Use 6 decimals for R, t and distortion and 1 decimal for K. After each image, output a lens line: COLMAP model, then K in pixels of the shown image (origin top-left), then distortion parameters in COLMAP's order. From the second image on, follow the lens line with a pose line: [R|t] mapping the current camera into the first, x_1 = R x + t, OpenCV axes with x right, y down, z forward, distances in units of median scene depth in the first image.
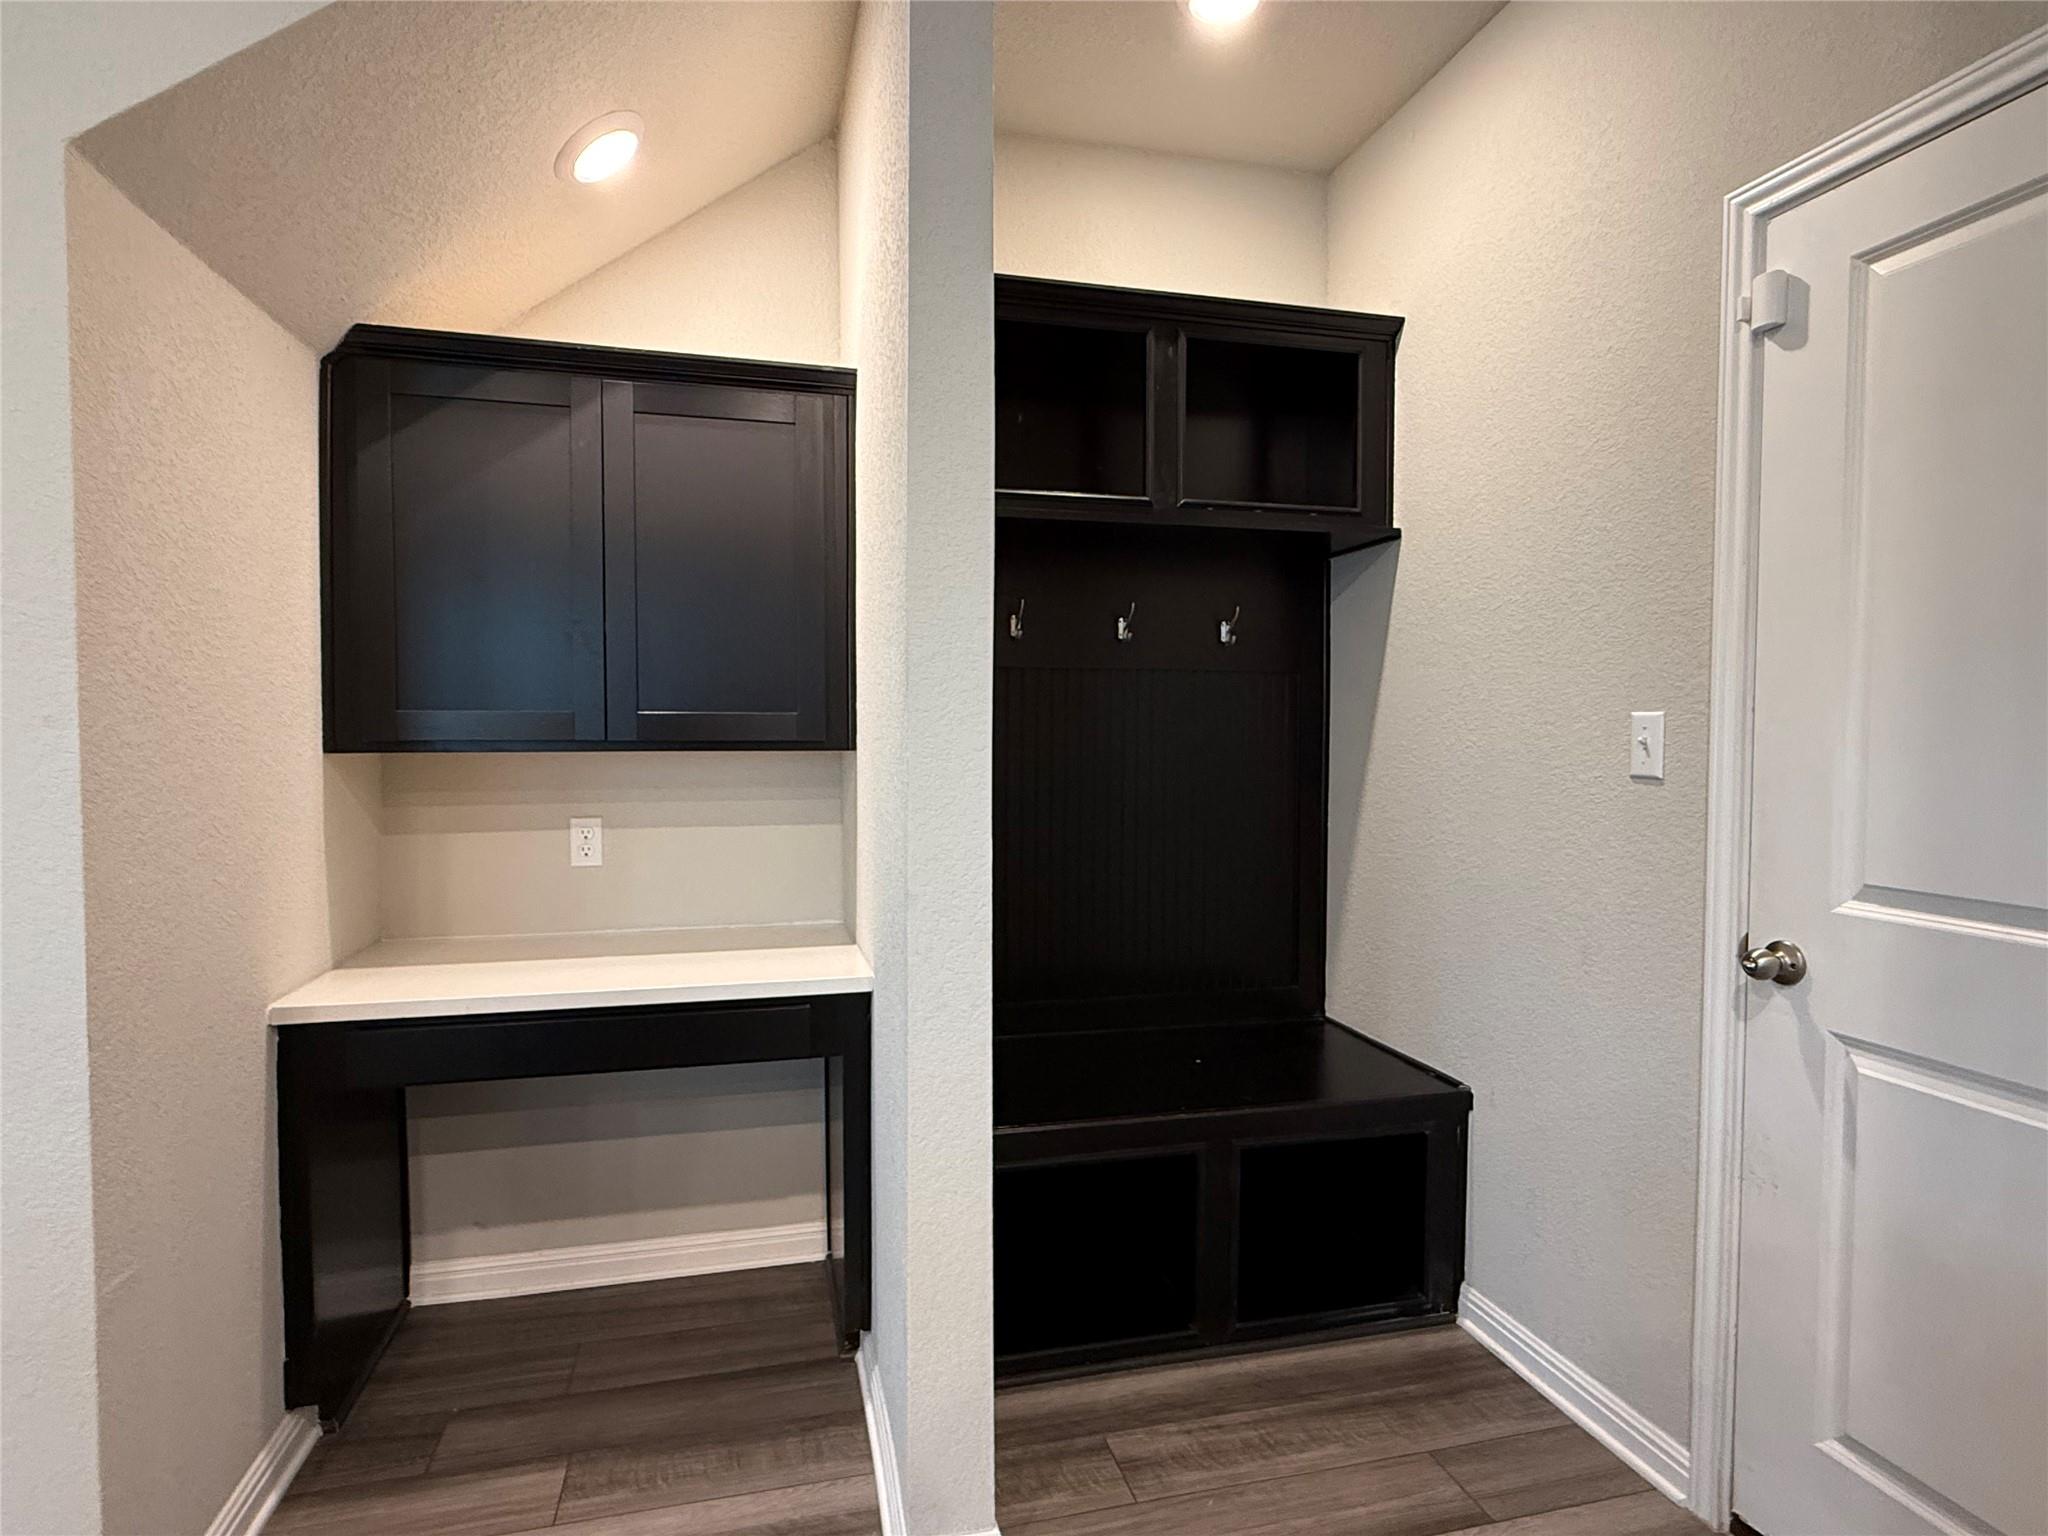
lens RADIAL K [[1079.9, 0, 1024.0], [0, 1079.9, 768.0], [0, 0, 1]] dist [0.000733, 0.000112]
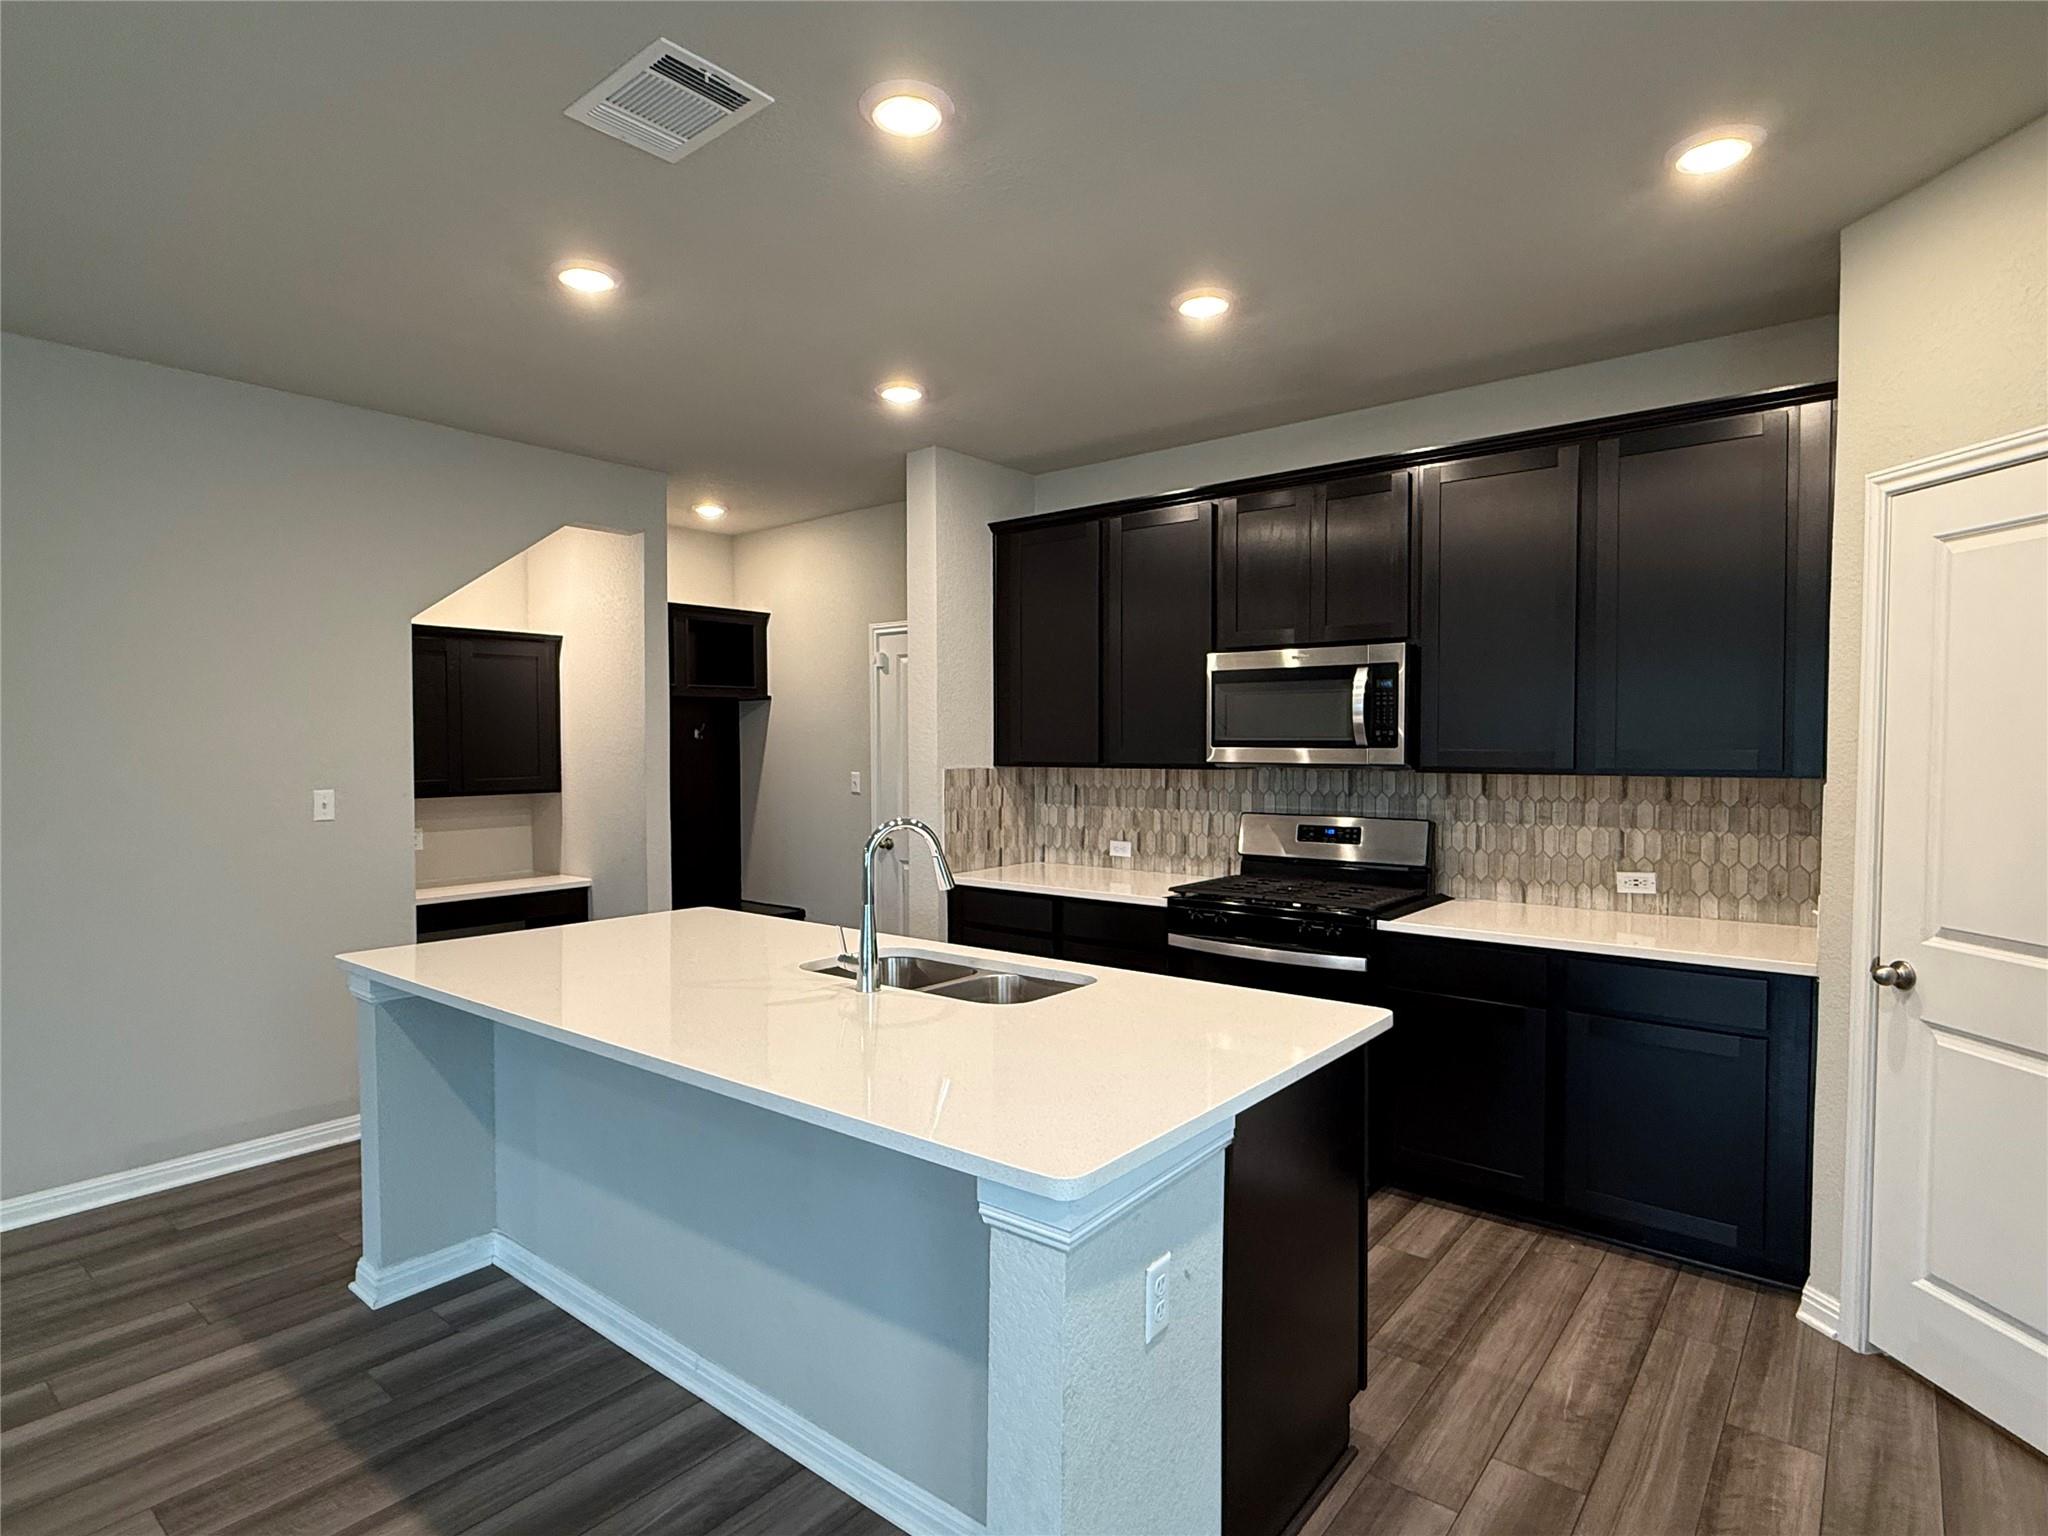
lens RADIAL K [[1079.9, 0, 1024.0], [0, 1079.9, 768.0], [0, 0, 1]] dist [0.000733, 0.000112]
pose [[0.805251, -0.022177, 0.592519, -1.036143], [0.028398, 0.999596, -0.001181, -0.053887], [-0.592254, 0.017777, 0.805555, -2.118676]]
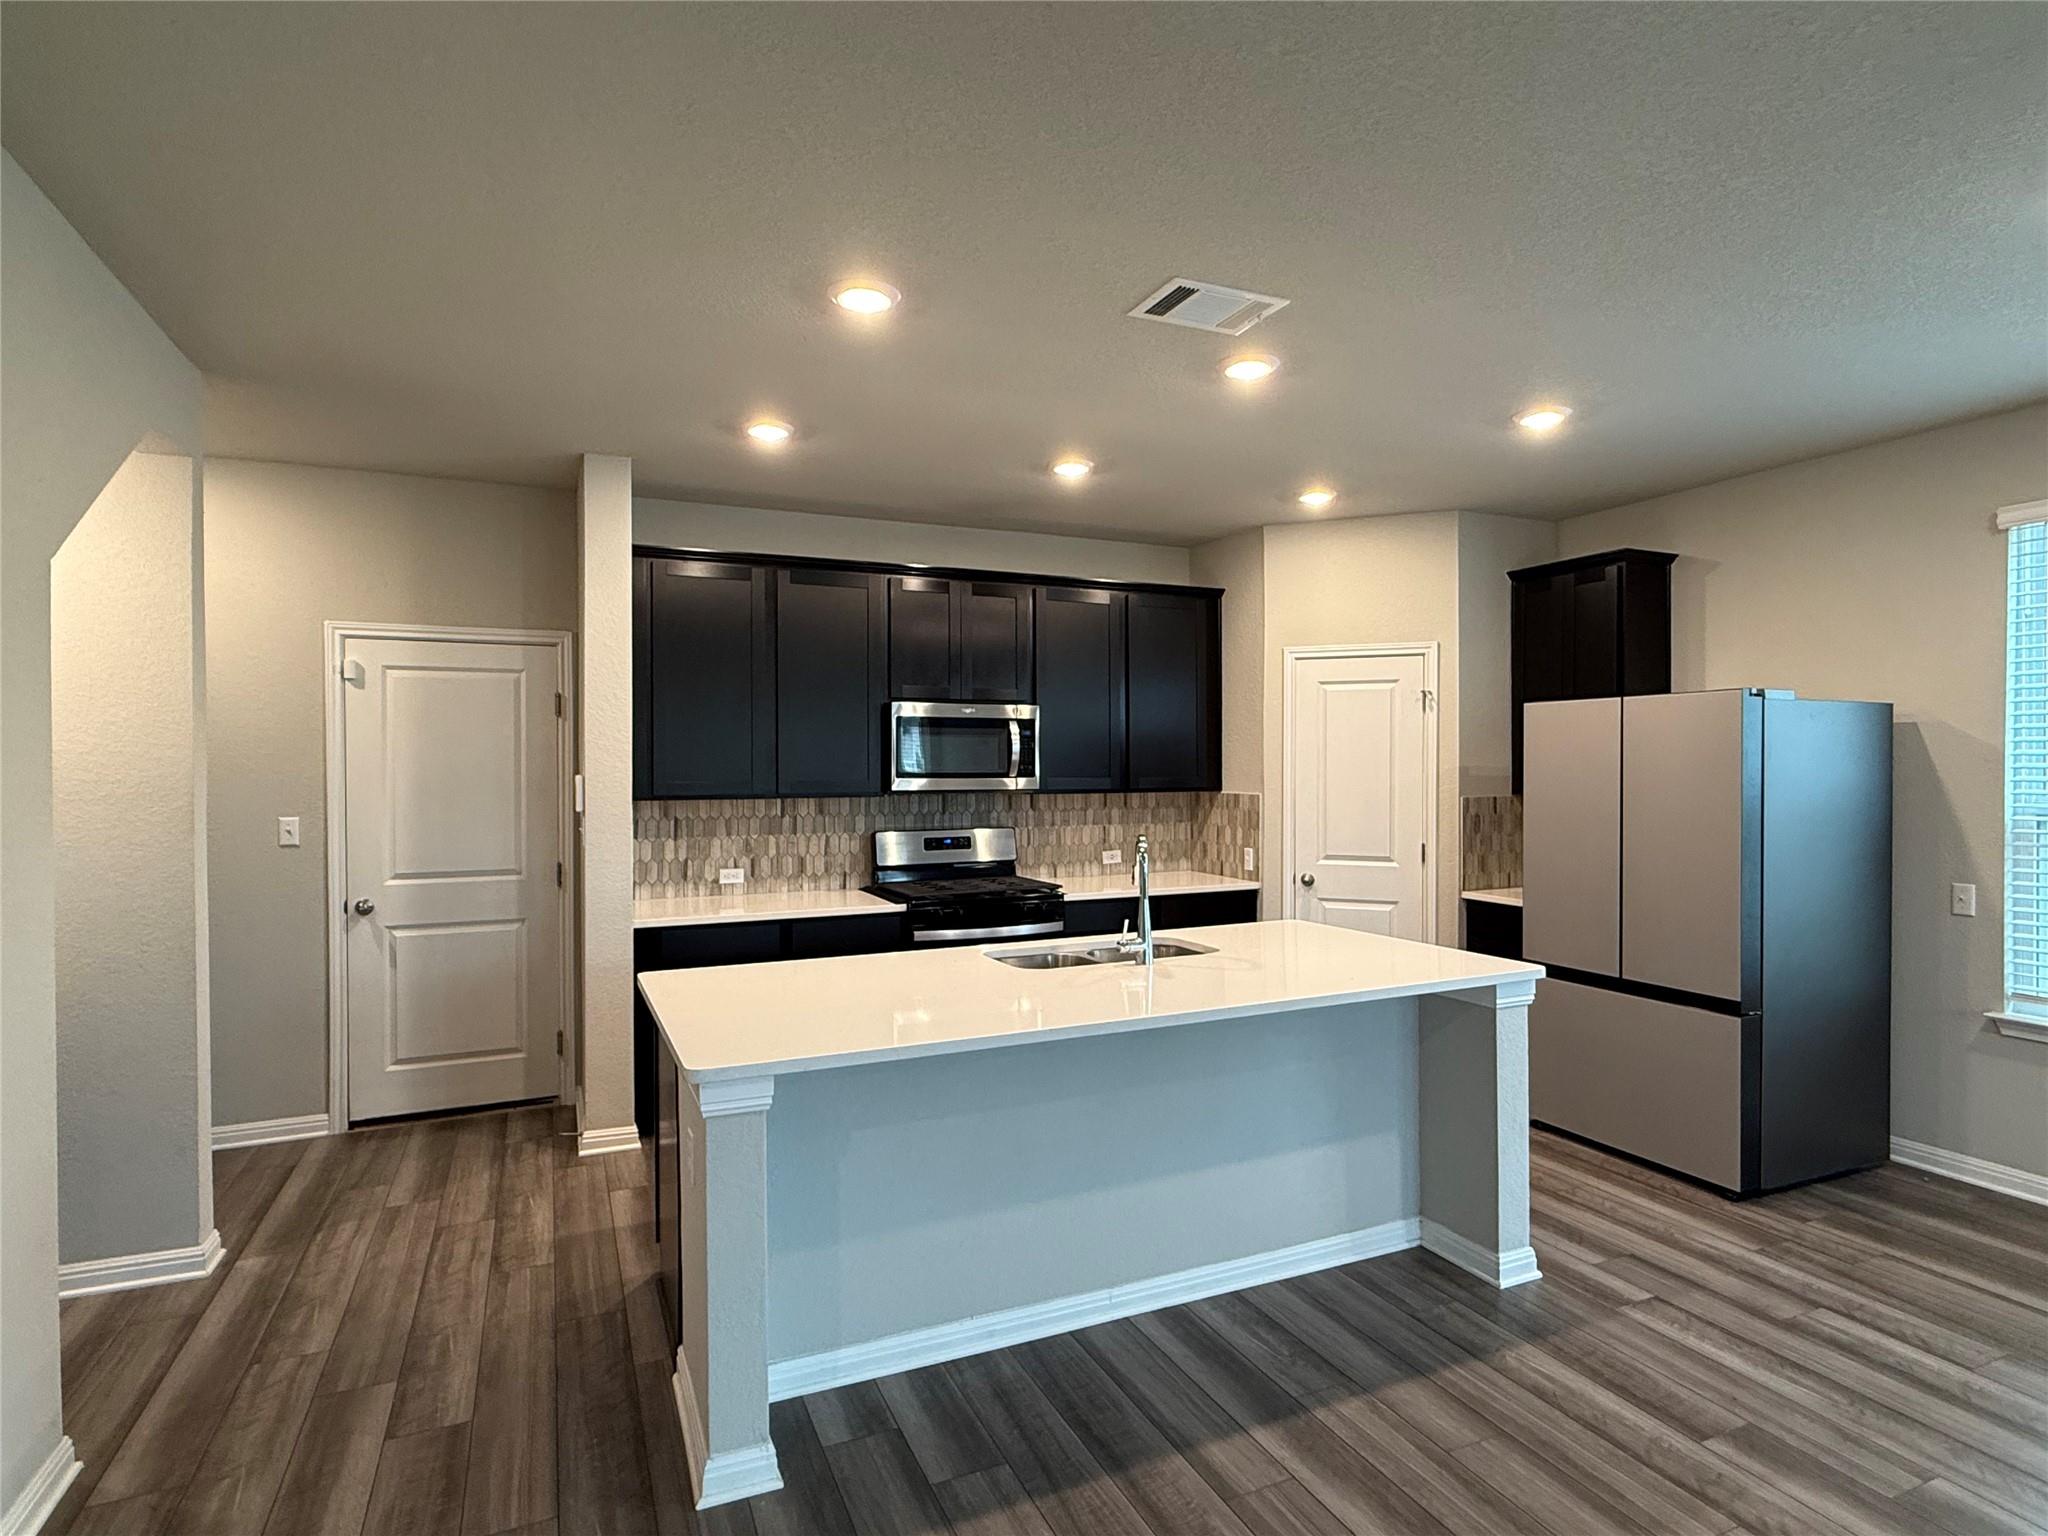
lens RADIAL K [[1079.9, 0, 1024.0], [0, 1079.9, 768.0], [0, 0, 1]] dist [0.000733, 0.000112]
pose [[-0.163408, -0.010778, 0.986500, -2.273889], [0.037022, 0.999169, 0.017049, -0.160434], [-0.985864, 0.039308, -0.162873, -0.234143]]
